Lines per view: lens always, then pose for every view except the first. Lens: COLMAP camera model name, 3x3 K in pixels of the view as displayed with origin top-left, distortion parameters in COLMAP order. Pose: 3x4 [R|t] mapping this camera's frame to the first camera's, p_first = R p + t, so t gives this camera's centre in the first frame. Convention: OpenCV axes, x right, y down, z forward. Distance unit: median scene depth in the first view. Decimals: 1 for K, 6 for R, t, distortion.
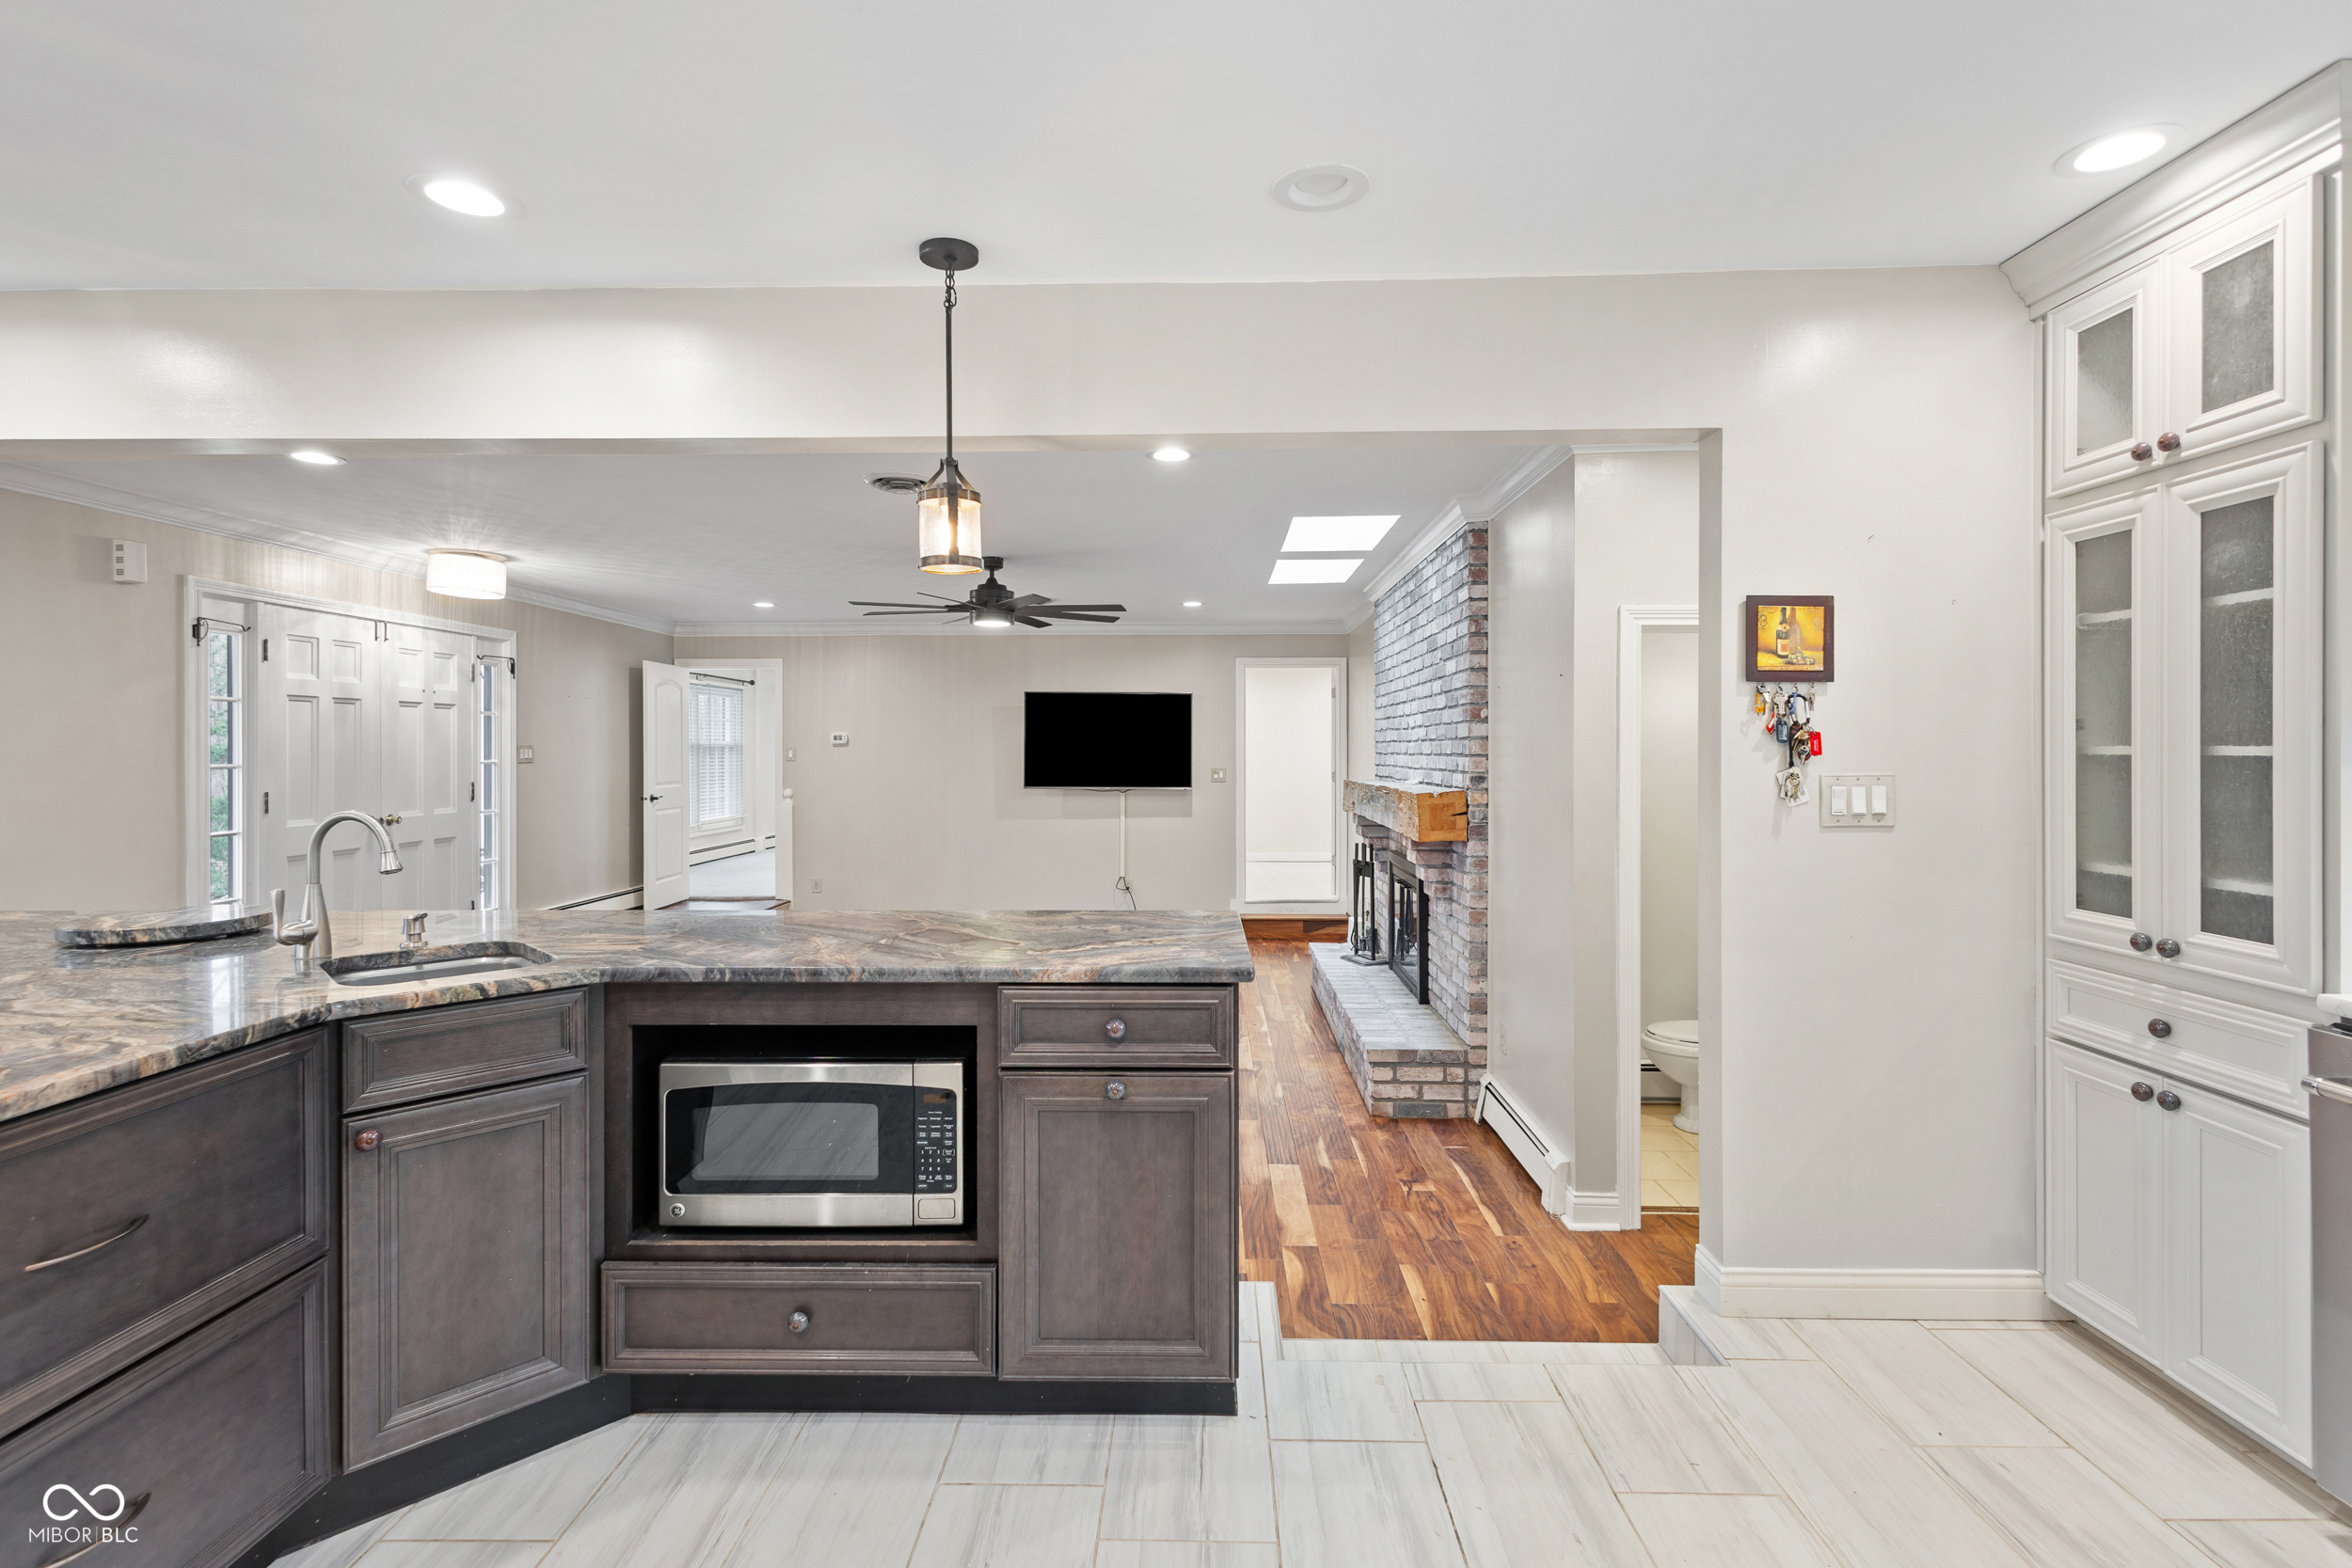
lens RADIAL K [[1105.4, 0, 1187.1], [0, 1105.4, 770.5], [0, 0, 1]] dist [0.012833, -0.001795]
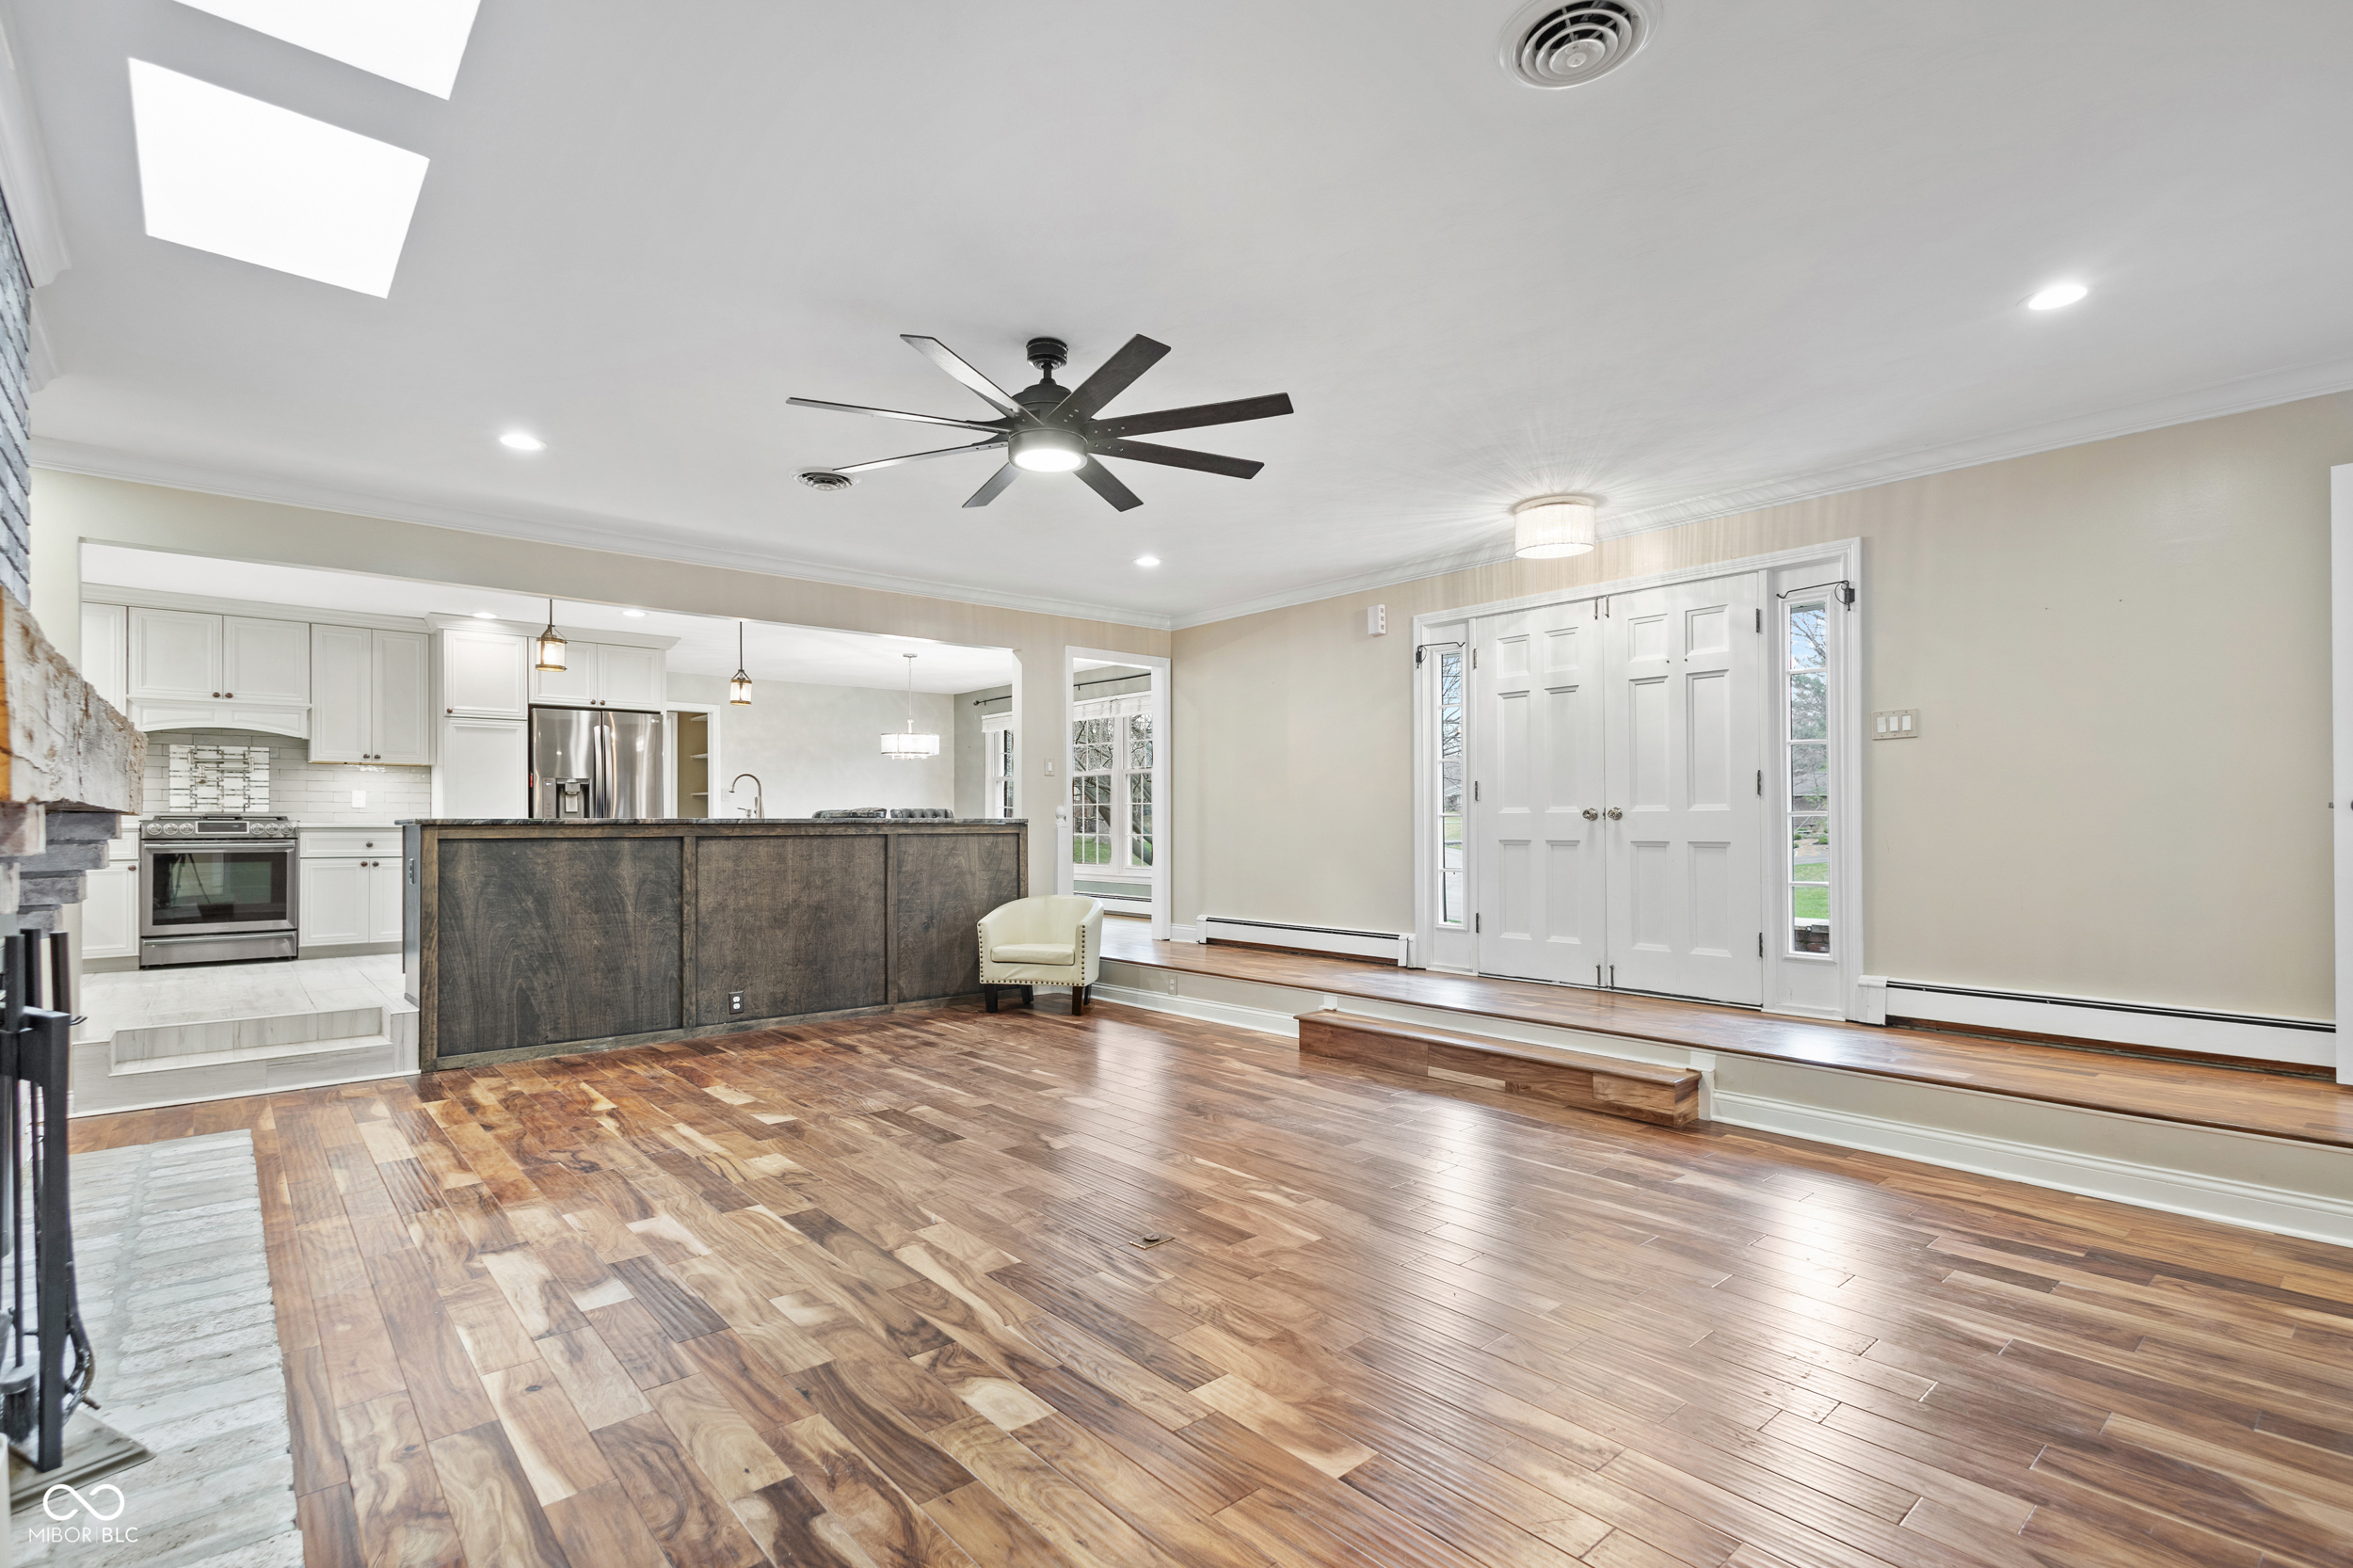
lens RADIAL K [[1134.8, 0, 1168.2], [0, 1134.8, 826.3], [0, 0, 1]] dist [0.021028, -0.000248]
pose [[-0.753760, 0.007252, -0.657110, 0.429473], [-0.007057, 0.999792, 0.019129, 0.104000], [0.657112, 0.019056, -0.753552, 3.810222]]
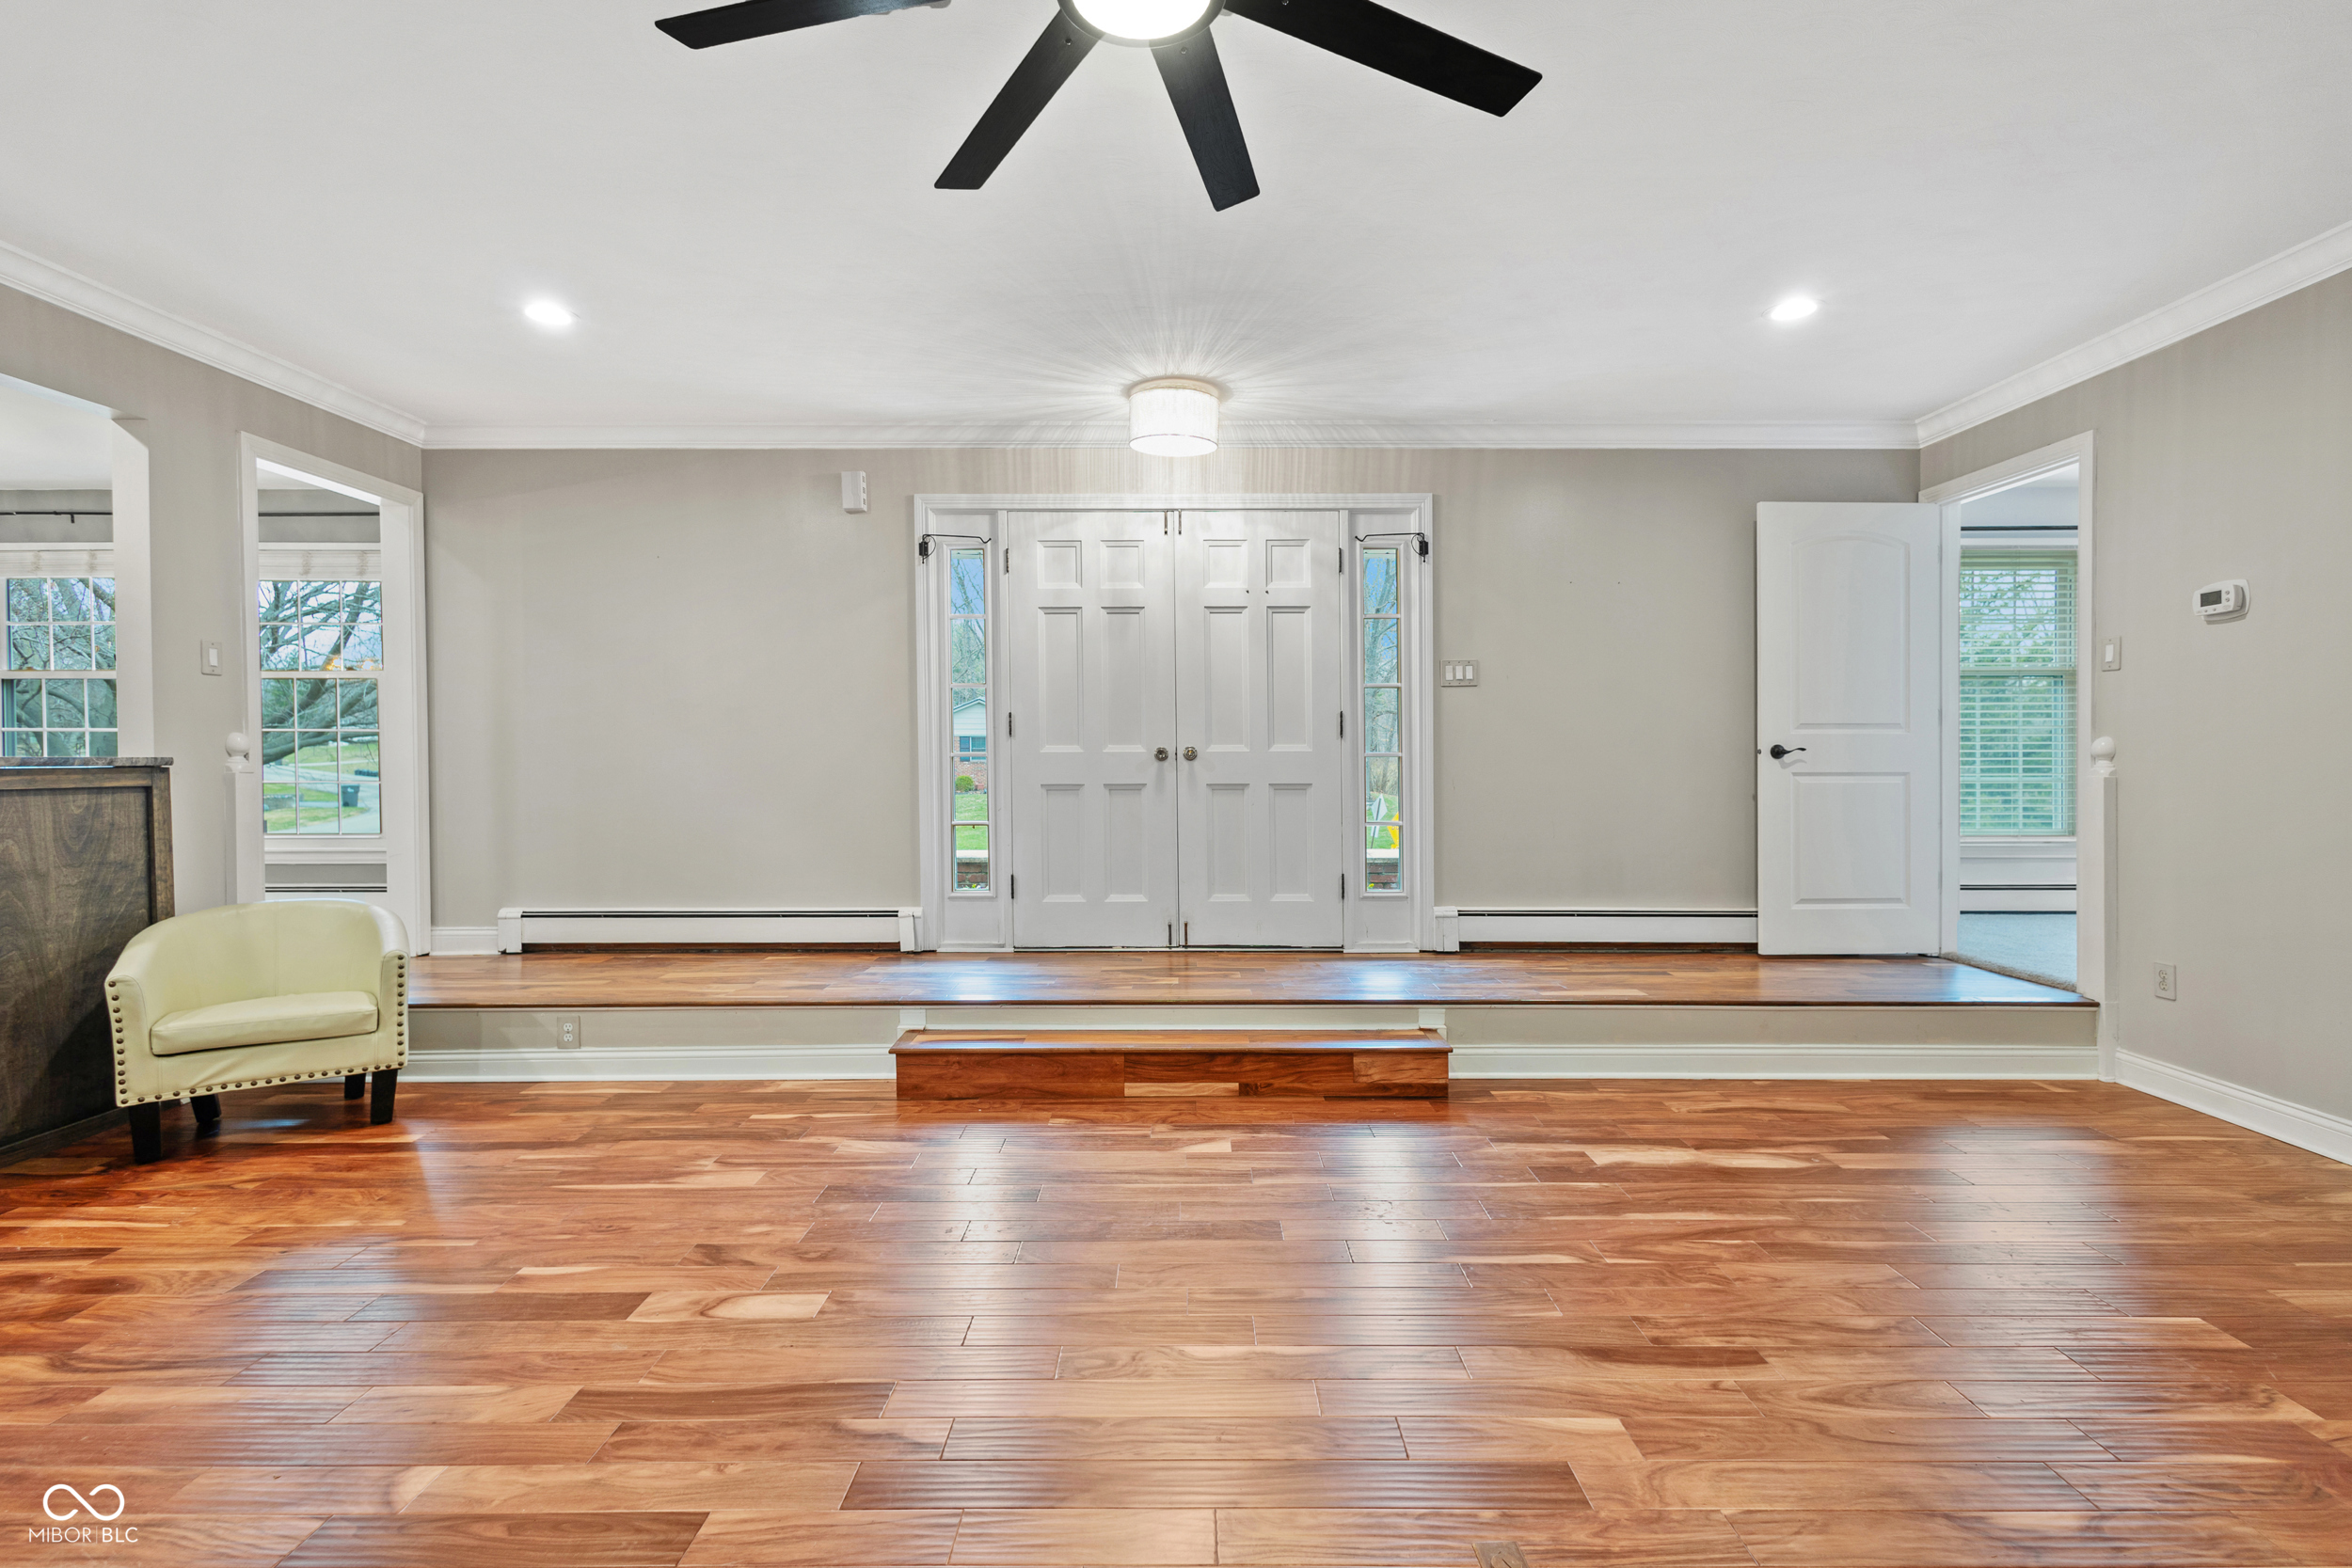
lens RADIAL K [[1105.4, 0, 1187.1], [0, 1105.4, 770.5], [0, 0, 1]] dist [0.012833, -0.001795]
pose [[0.015184, 0.016573, -0.999747, 0.243526], [-0.017156, 0.999720, 0.016312, 0.114557], [0.999738, 0.016904, 0.015464, 2.579399]]
